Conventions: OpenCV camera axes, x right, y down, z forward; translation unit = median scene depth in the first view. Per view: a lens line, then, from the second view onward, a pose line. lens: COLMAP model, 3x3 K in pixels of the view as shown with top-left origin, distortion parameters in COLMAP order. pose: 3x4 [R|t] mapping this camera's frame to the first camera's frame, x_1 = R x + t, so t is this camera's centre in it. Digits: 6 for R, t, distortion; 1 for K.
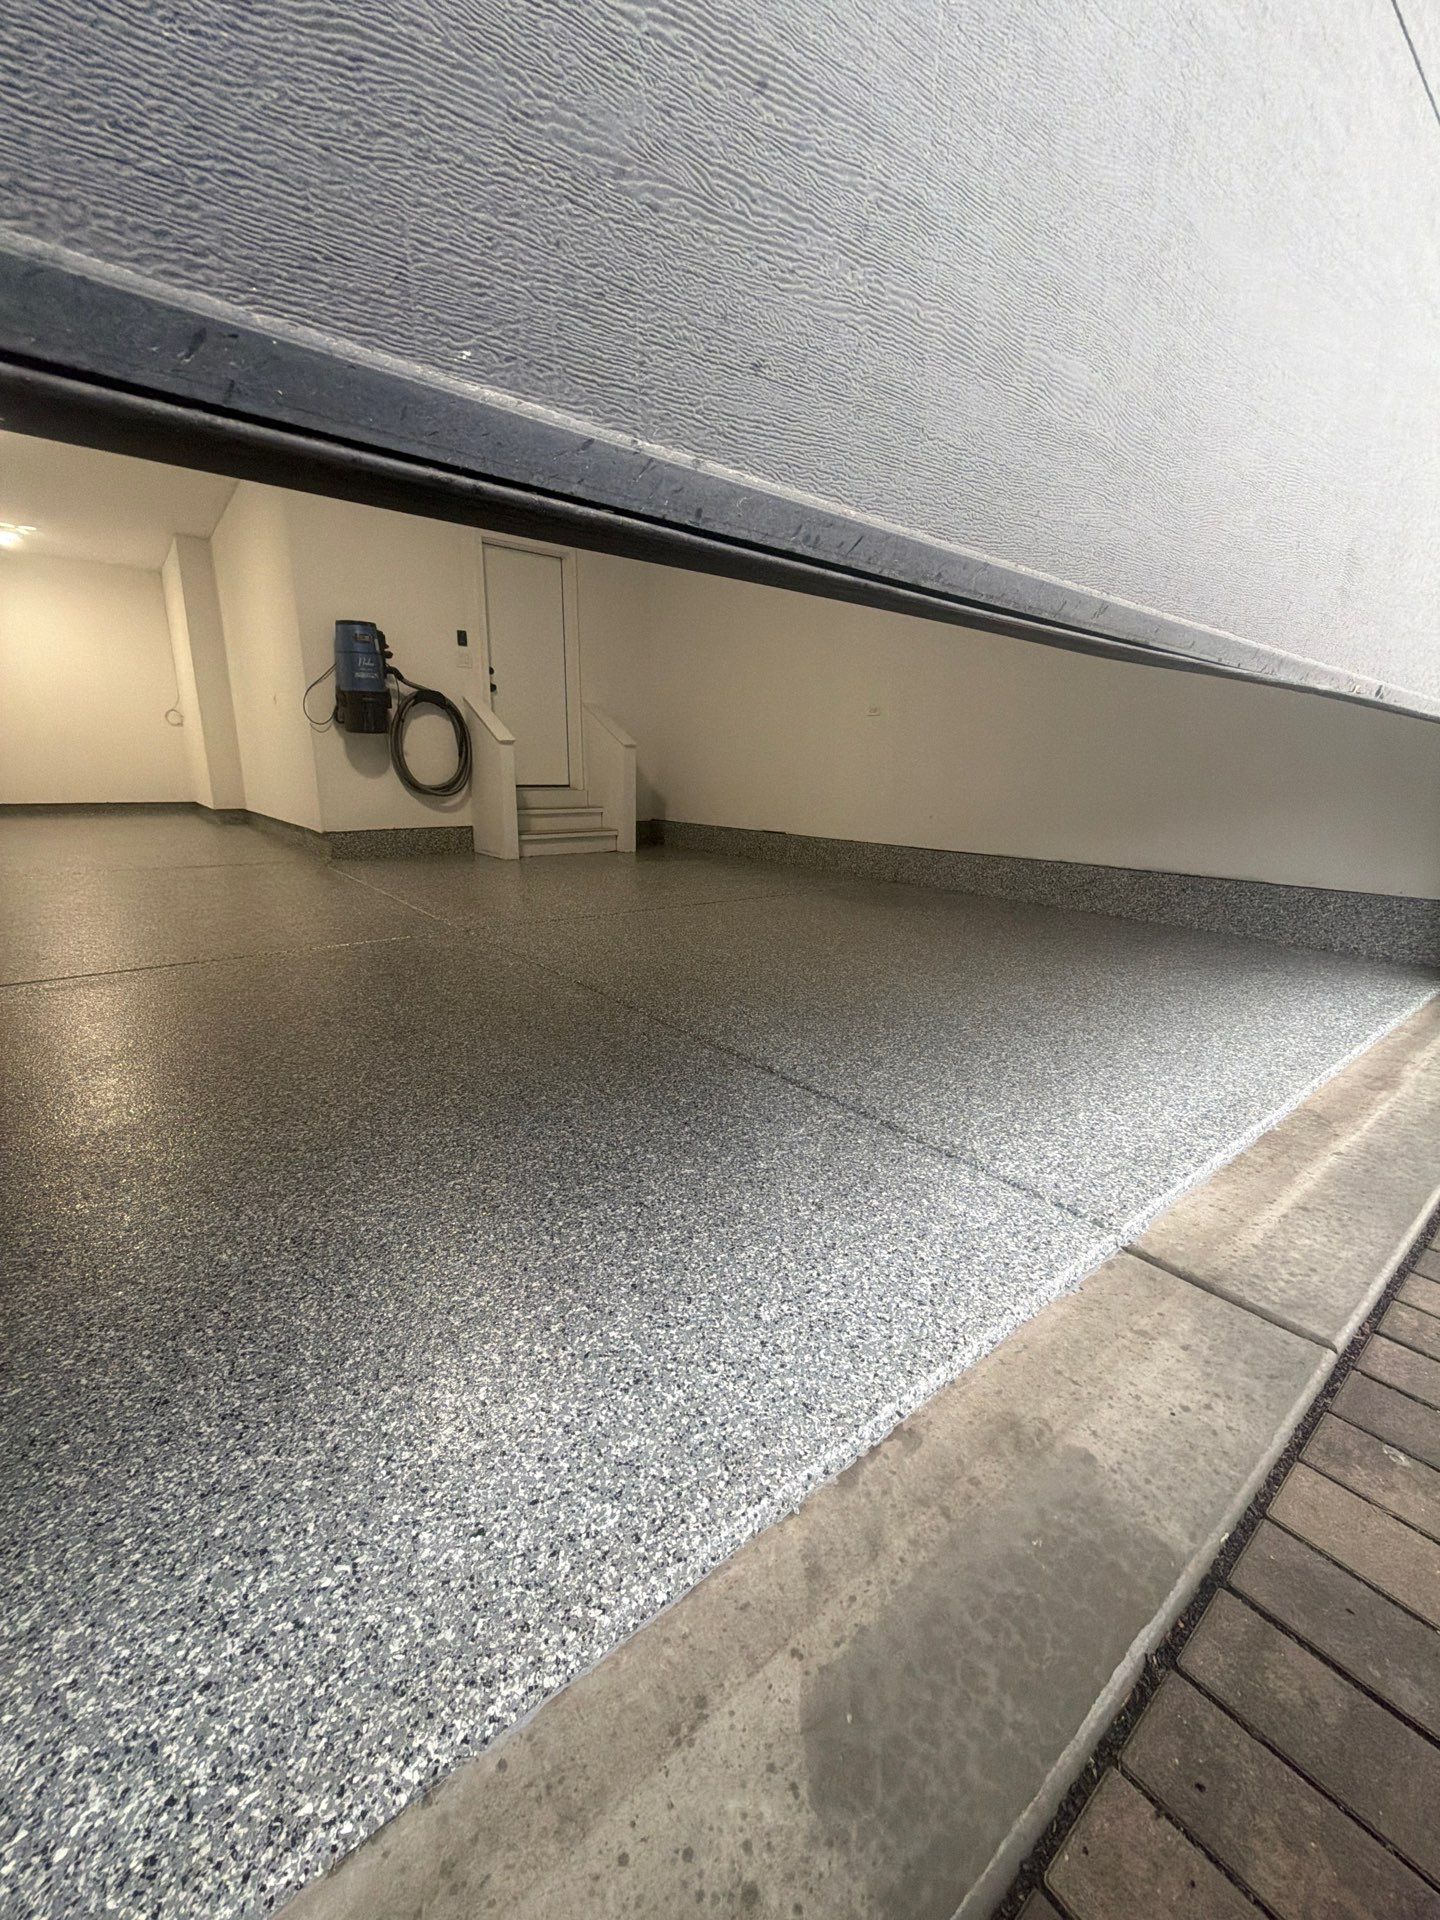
lens RADIAL K [[765.1, 0, 722.8], [0, 765.1, 961.3], [0, 0, 1]] dist [0.000513, 0.000309]
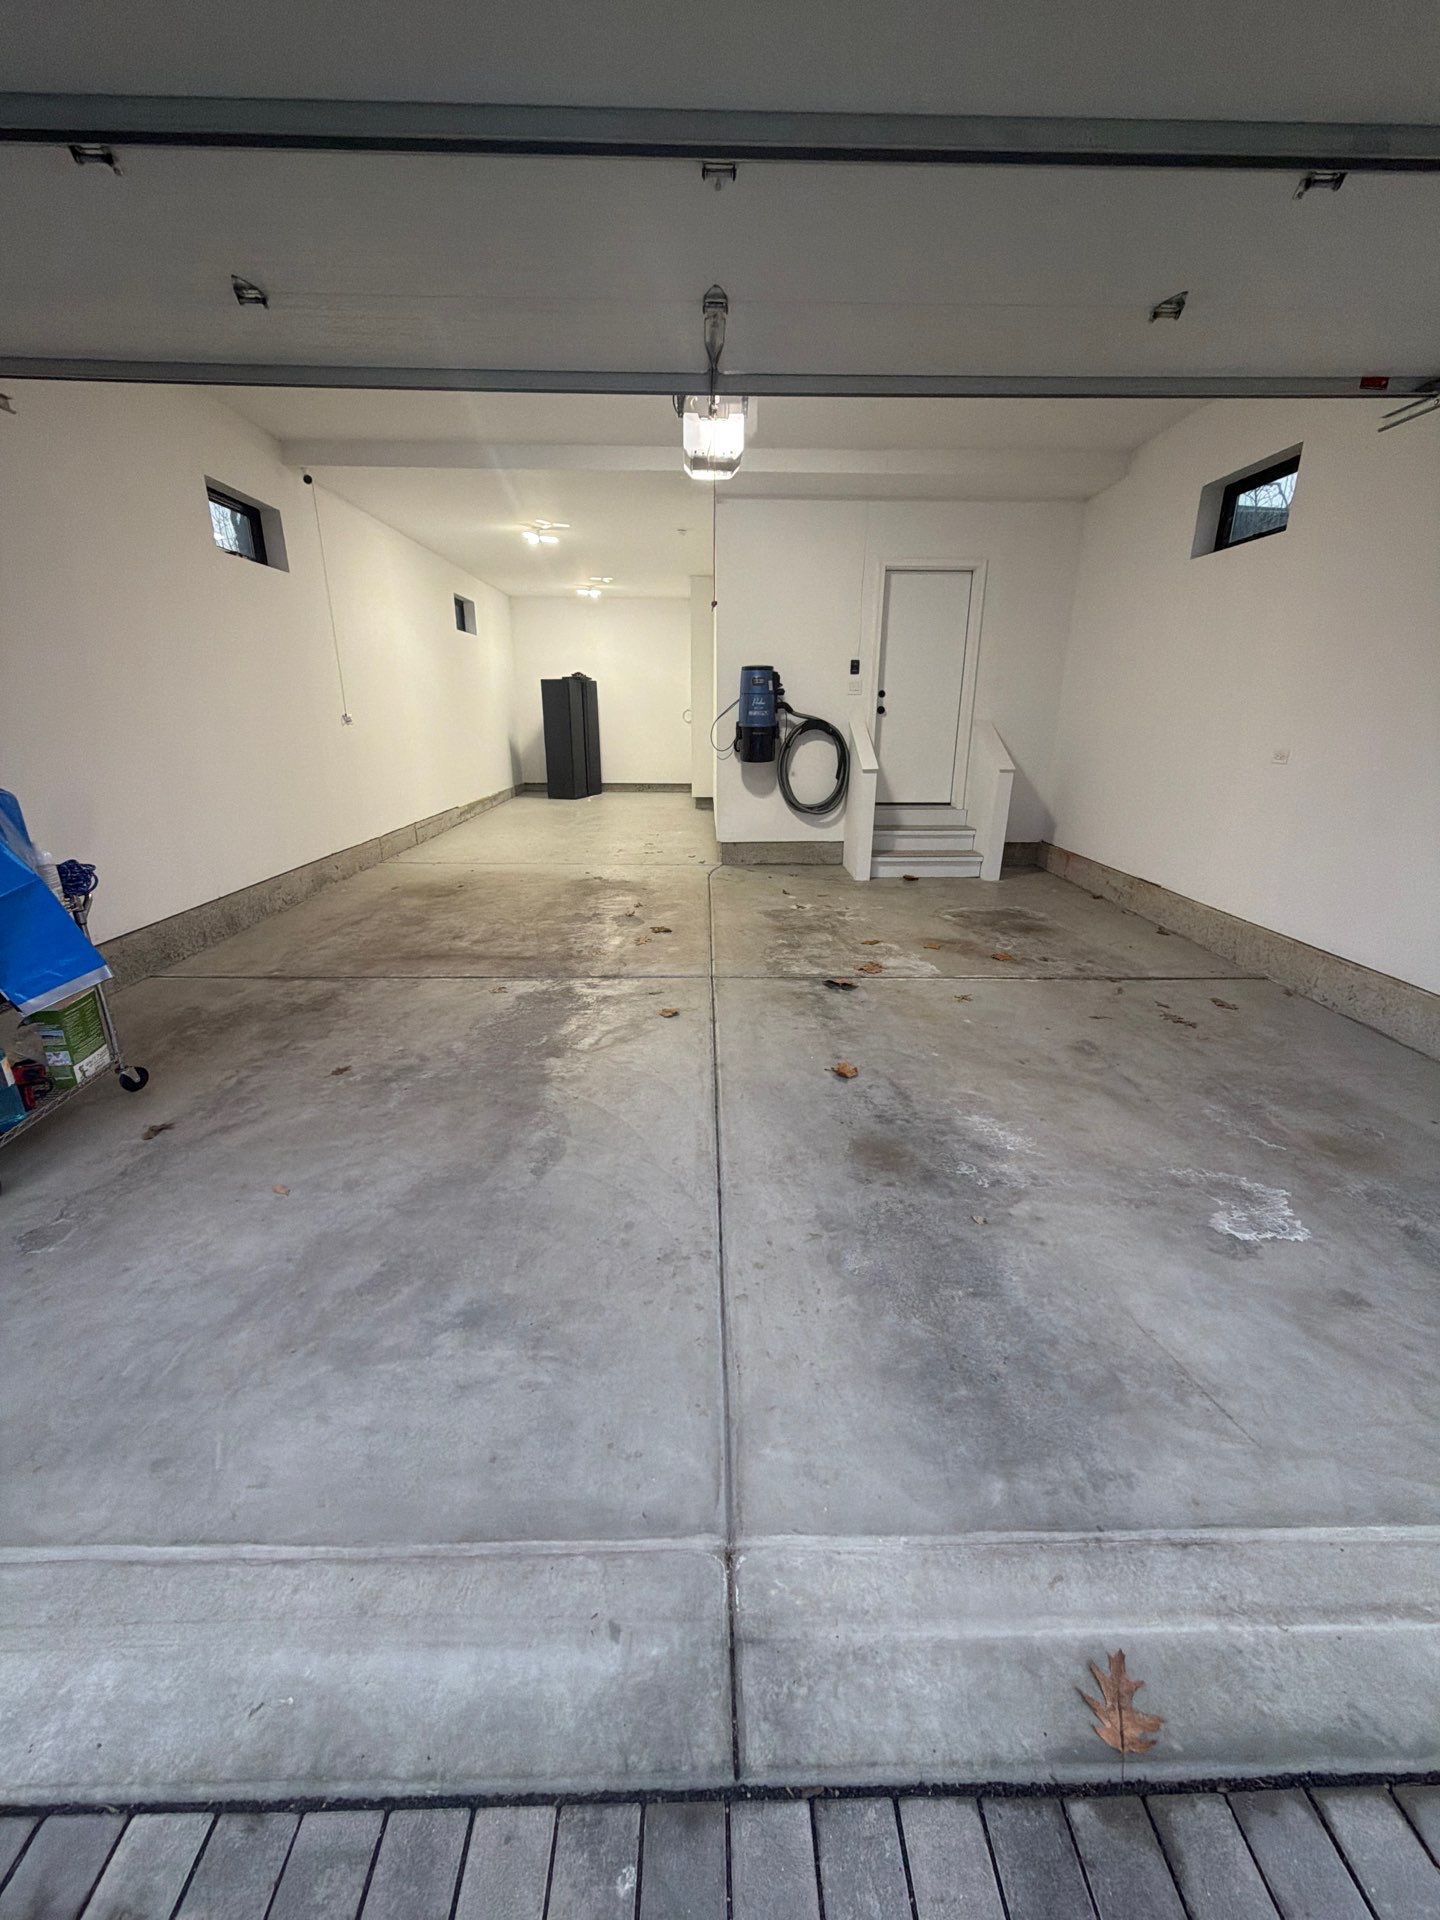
lens RADIAL K [[765.1, 0, 722.8], [0, 765.1, 961.3], [0, 0, 1]] dist [0.000513, 0.000309]
pose [[0.792806, 0.180411, -0.582160, 0.222432], [-0.141017, 0.983564, 0.112764, -0.123519], [0.592936, -0.007306, 0.805216, 0.035539]]
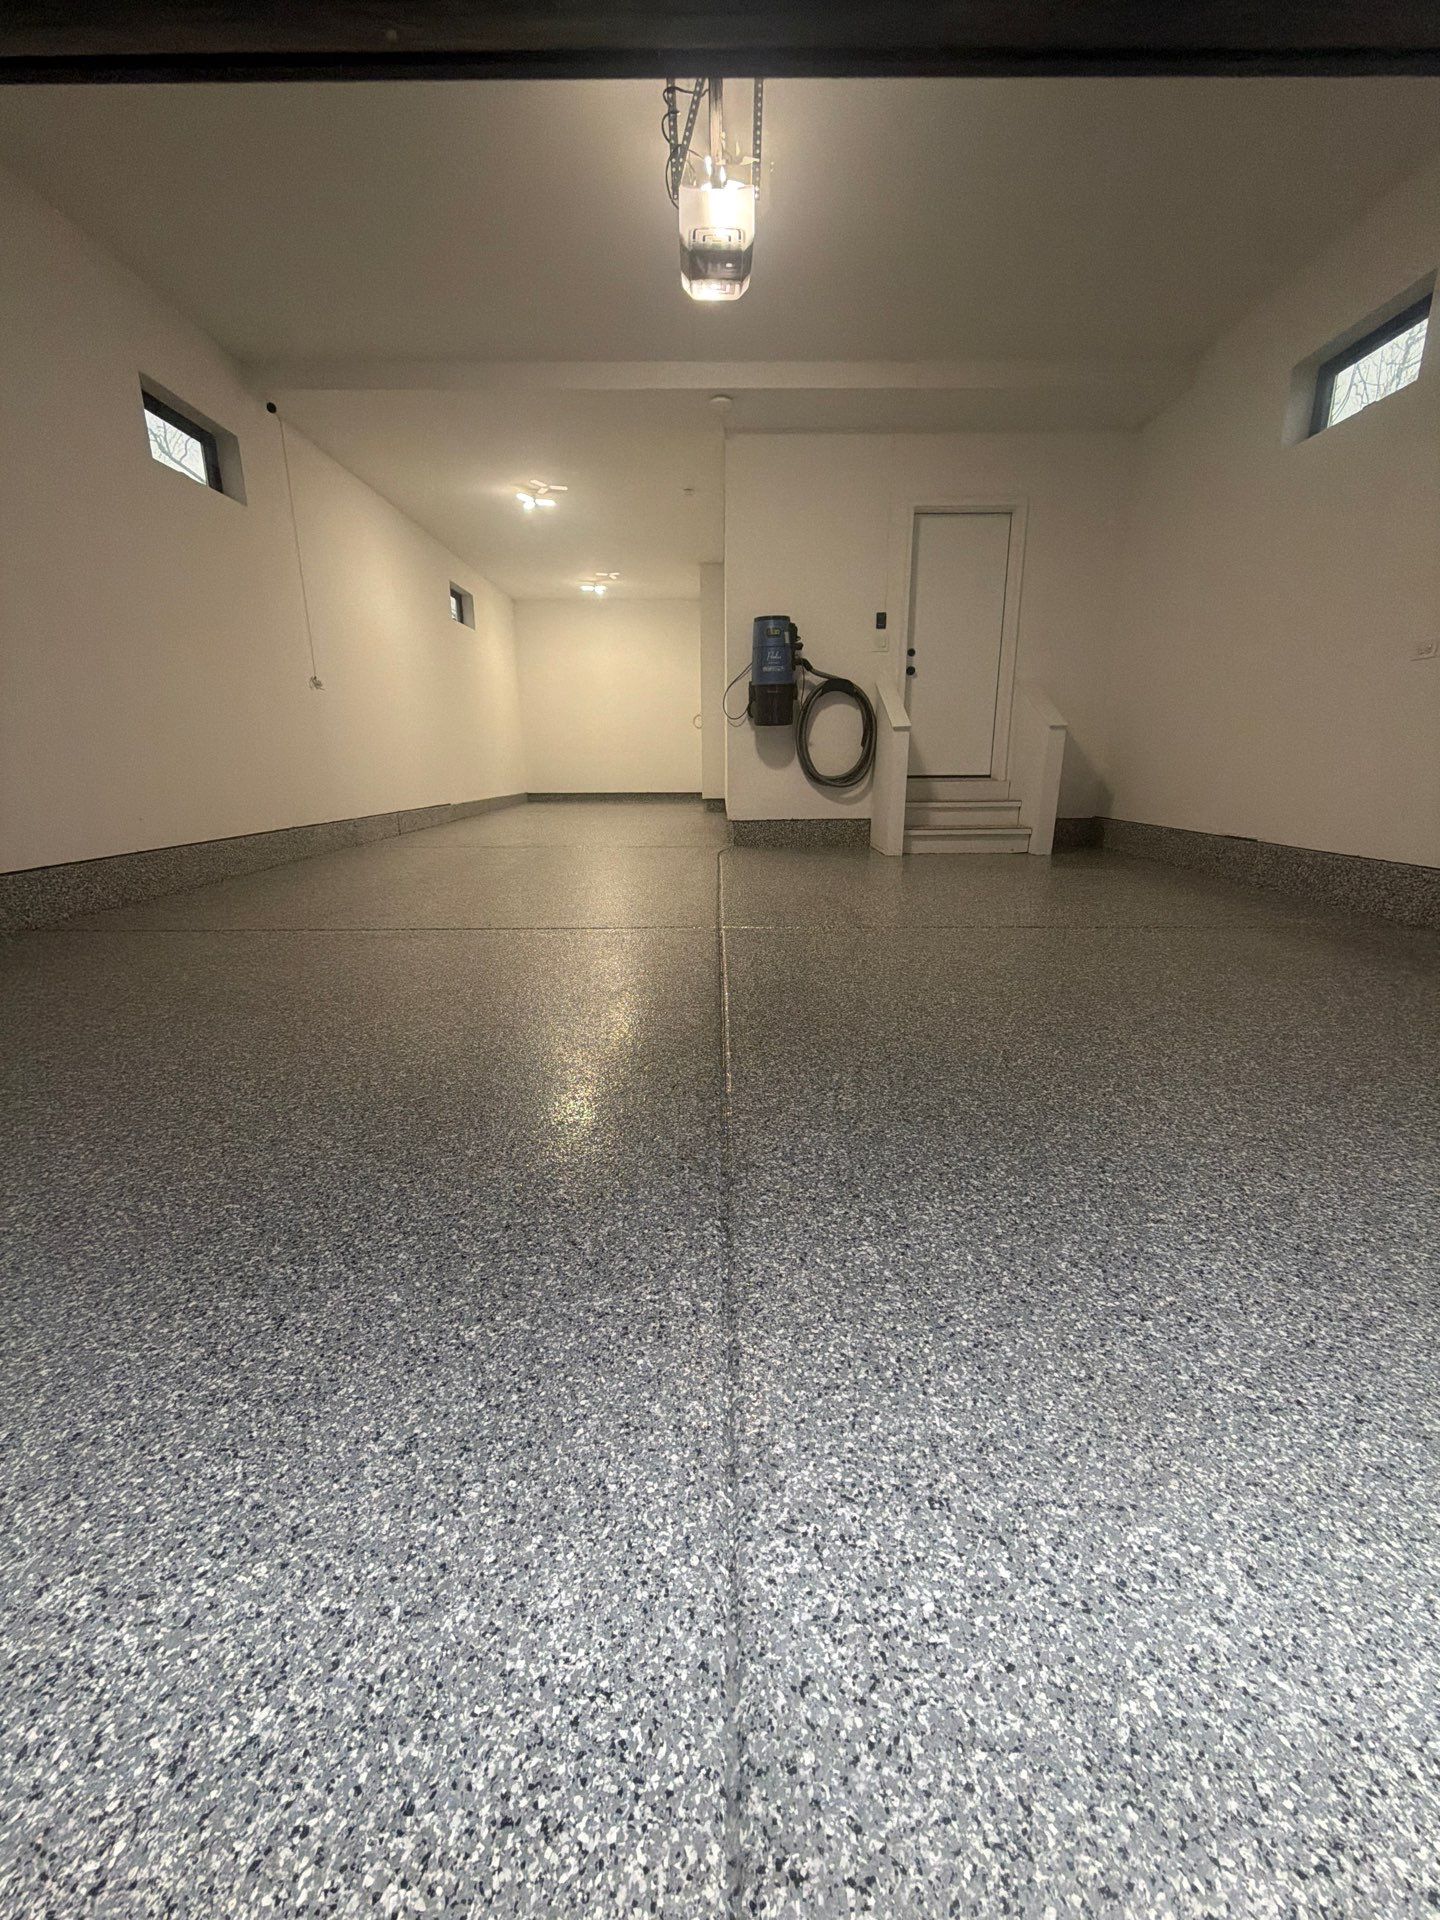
lens RADIAL K [[765.1, 0, 722.8], [0, 765.1, 961.3], [0, 0, 1]] dist [0.000513, 0.000309]
pose [[0.781867, 0.140671, -0.607367, 0.152866], [-0.135658, 0.989256, 0.054485, -0.031389], [0.608506, 0.039794, 0.792551, 0.156293]]
